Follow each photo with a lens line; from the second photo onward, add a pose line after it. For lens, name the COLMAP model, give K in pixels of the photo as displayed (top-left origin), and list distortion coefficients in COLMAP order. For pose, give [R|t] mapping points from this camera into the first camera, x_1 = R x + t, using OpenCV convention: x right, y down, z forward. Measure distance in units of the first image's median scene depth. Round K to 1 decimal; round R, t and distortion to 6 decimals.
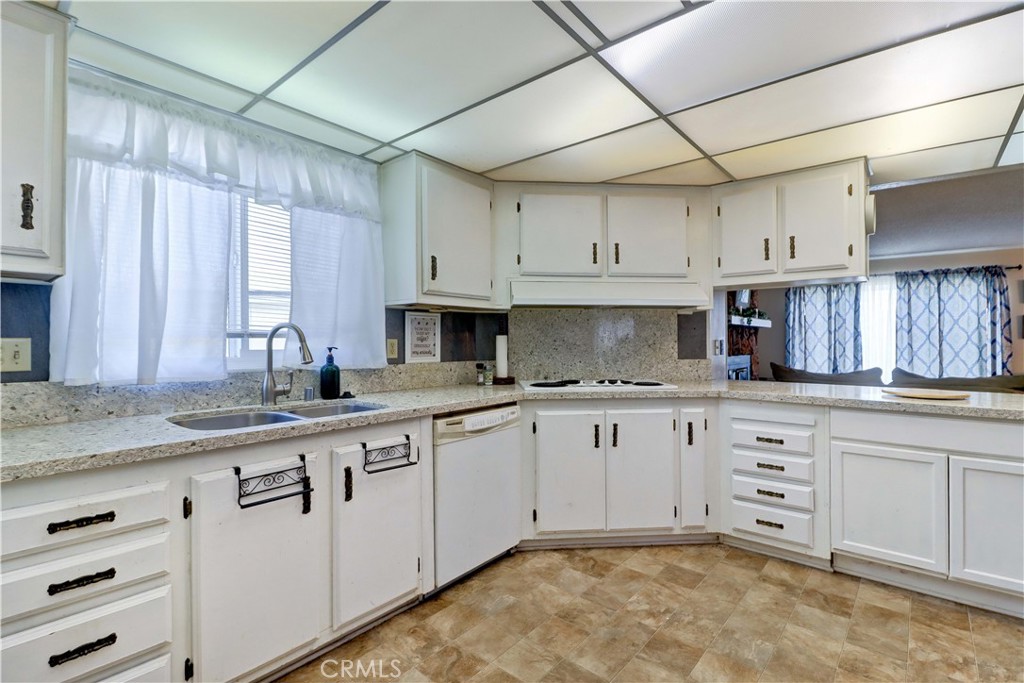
lens RADIAL K [[473.1, 0, 528.3], [0, 473.1, 333.6], [0, 0, 1]] dist [0.021143, -0.012071]
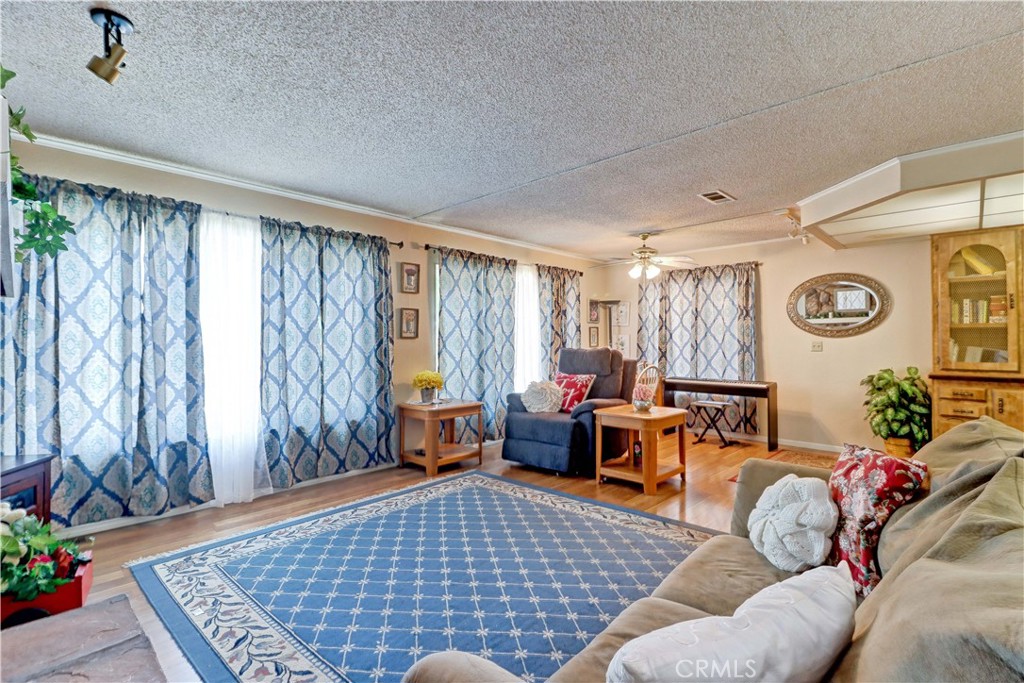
lens RADIAL K [[473.1, 0, 517.0], [0, 473.1, 331.9], [0, 0, 1]] dist [0.021143, -0.012071]
pose [[0.075600, 0.011153, 0.997076, 0.708781], [-0.007441, 0.999916, -0.010621, 0.016070], [-0.997110, -0.006616, 0.075676, 1.849243]]
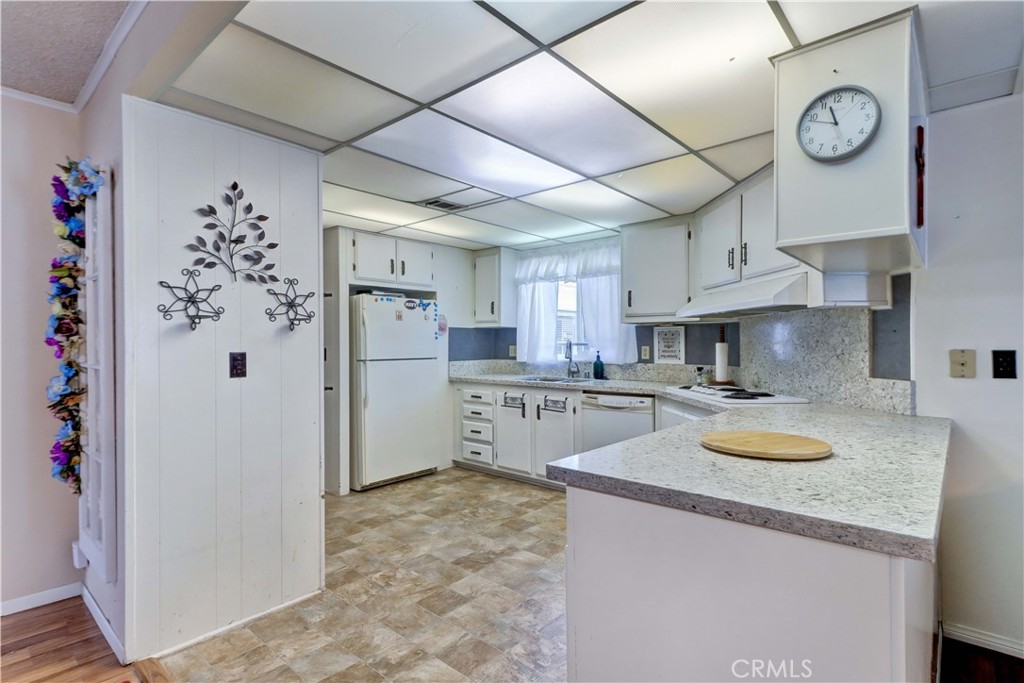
lens RADIAL K [[492.0, 0, 506.6], [0, 492.0, 343.5], [0, 0, 1]] dist [0.005567, -0.000118]
pose [[-0.039469, -0.000838, -0.999220, 1.410959], [0.016107, 0.999869, -0.001475, -0.001649], [0.999091, -0.016153, -0.039451, 0.696040]]
